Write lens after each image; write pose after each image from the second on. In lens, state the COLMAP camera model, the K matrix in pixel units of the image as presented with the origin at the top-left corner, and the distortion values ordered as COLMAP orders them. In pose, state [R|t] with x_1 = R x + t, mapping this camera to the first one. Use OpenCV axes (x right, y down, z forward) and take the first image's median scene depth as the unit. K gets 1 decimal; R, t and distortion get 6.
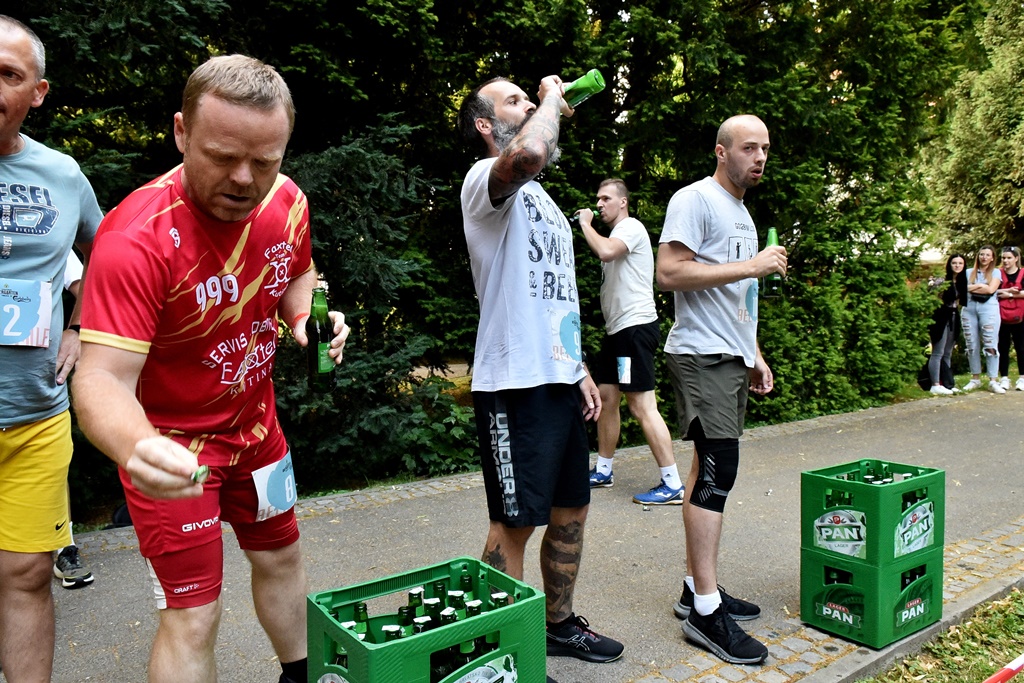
lens RADIAL K [[756.2, 0, 519.3], [0, 756.2, 331.6], [0, 0, 1]] dist [-0.016452, -0.041019]
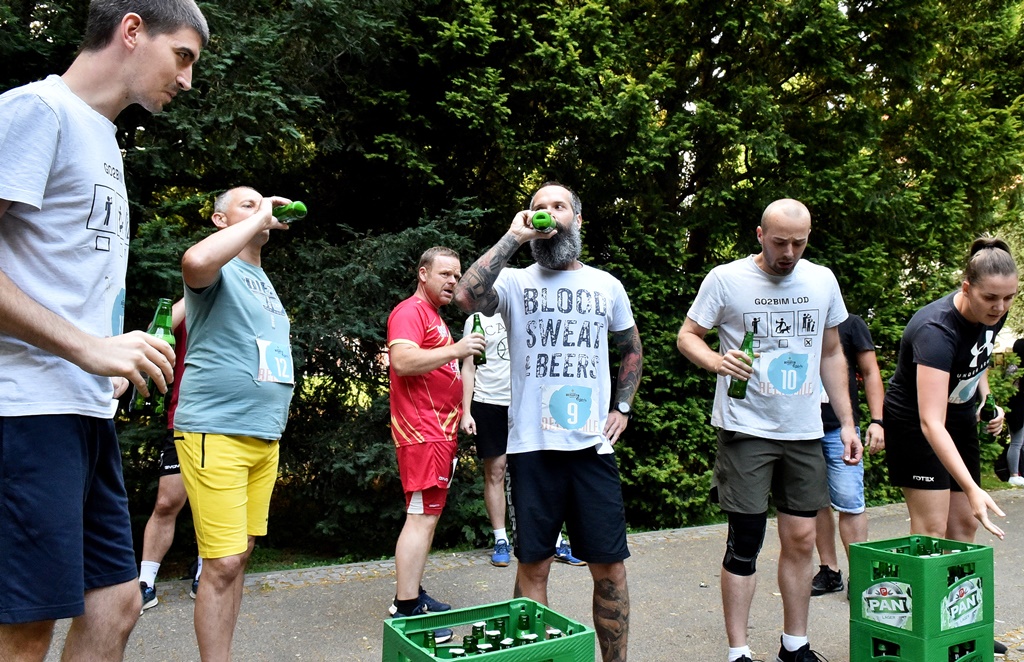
lens RADIAL K [[770.3, 0, 515.3], [0, 770.3, 324.8], [0, 0, 1]] dist [-0.008596, -0.041652]
pose [[0.995774, 0.021068, -0.089383, 0.002652], [-0.030999, 0.993312, -0.111224, 0.008583], [0.086442, 0.113525, 0.989768, -0.051310]]
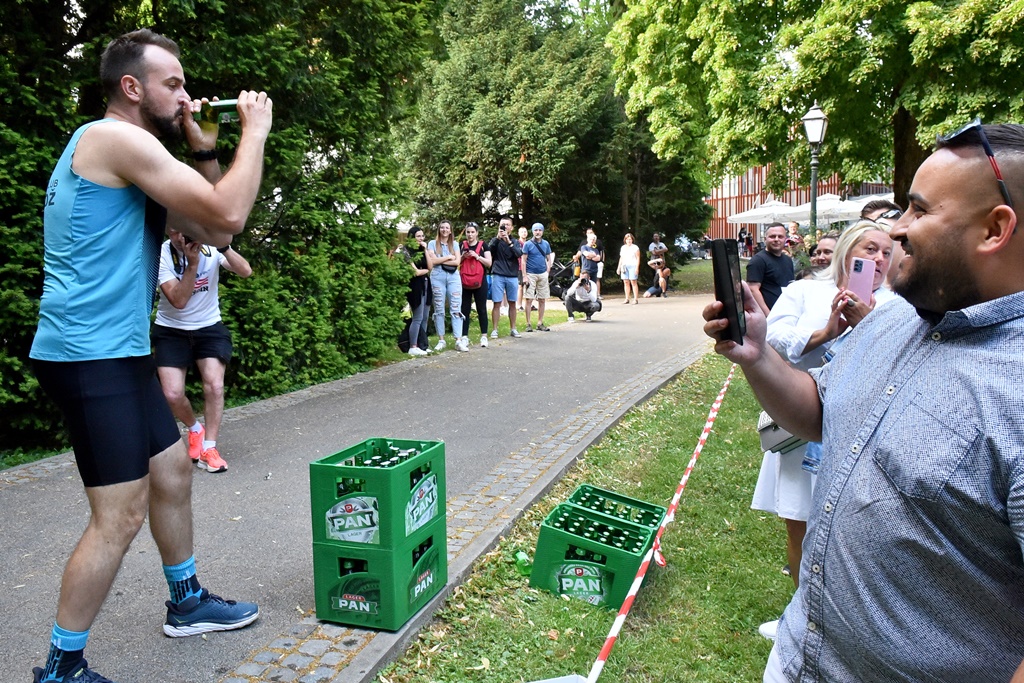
lens RADIAL K [[756.2, 0, 519.3], [0, 756.2, 331.6], [0, 0, 1]] dist [-0.016452, -0.041019]
pose [[0.788445, -0.047673, 0.613255, 0.005895], [0.018447, 0.998376, 0.053896, -0.009841], [-0.614829, -0.031181, 0.788044, 0.048775]]
